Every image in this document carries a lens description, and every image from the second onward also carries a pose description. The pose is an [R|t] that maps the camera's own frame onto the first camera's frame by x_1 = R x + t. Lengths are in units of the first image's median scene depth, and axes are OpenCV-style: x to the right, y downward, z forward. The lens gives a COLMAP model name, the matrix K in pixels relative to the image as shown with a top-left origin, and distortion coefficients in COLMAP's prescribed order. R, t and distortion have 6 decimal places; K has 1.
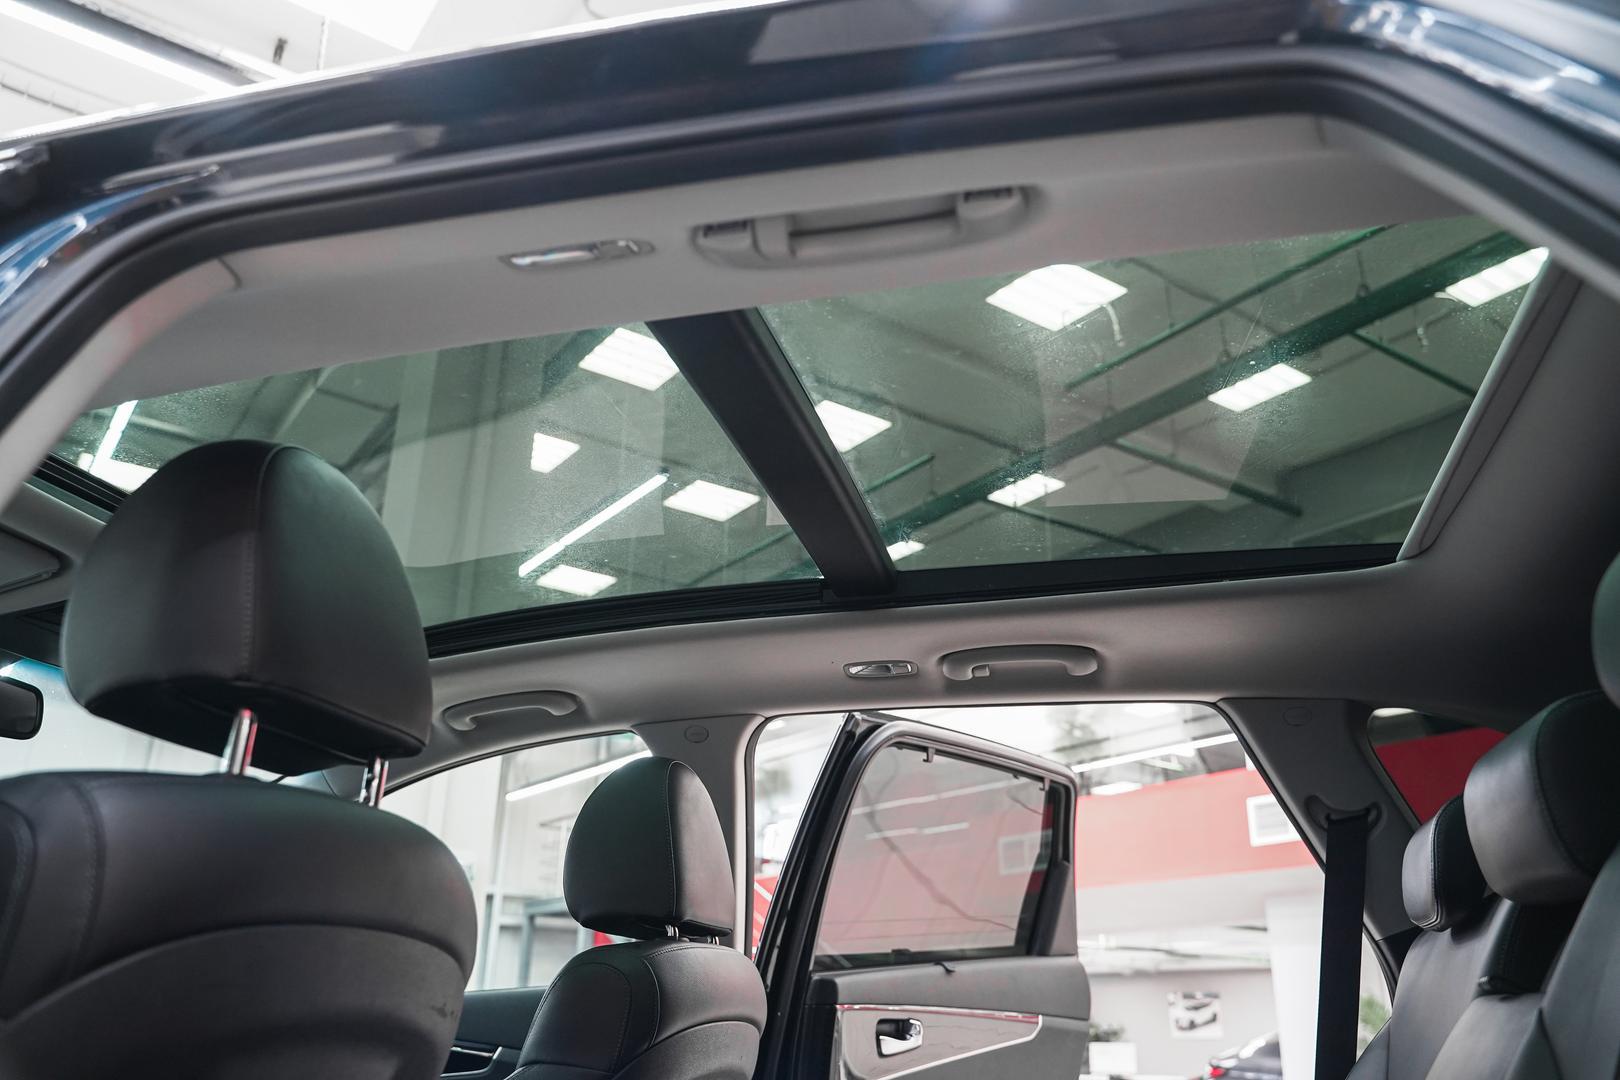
lens RADIAL K [[1264.8, 0, 790.3], [0, 1264.8, 538.5], [0, 0, 1]] dist [-0.012511, -0.002710]
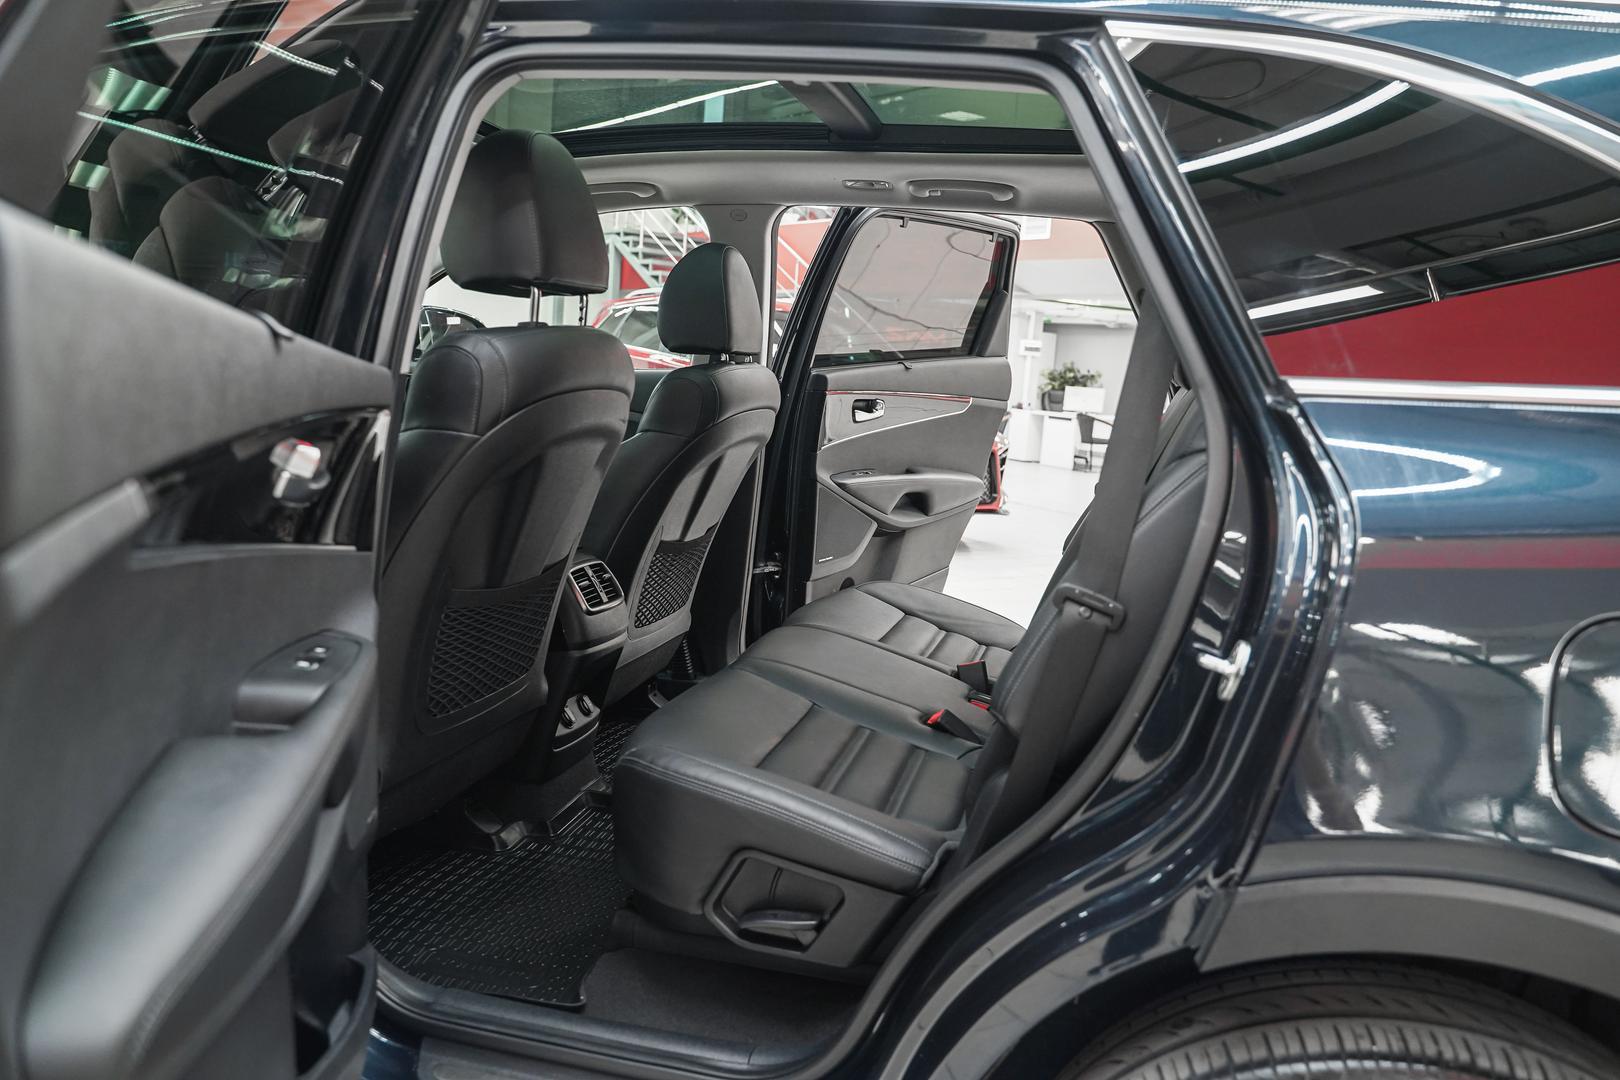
lens RADIAL K [[1264.8, 0, 790.3], [0, 1264.8, 538.5], [0, 0, 1]] dist [-0.012511, -0.002710]
pose [[0.998872, 0.047462, 0.001118, 0.000523], [-0.041837, 0.868884, 0.493245, -0.214104], [0.022439, -0.492735, 0.869890, -0.386692]]
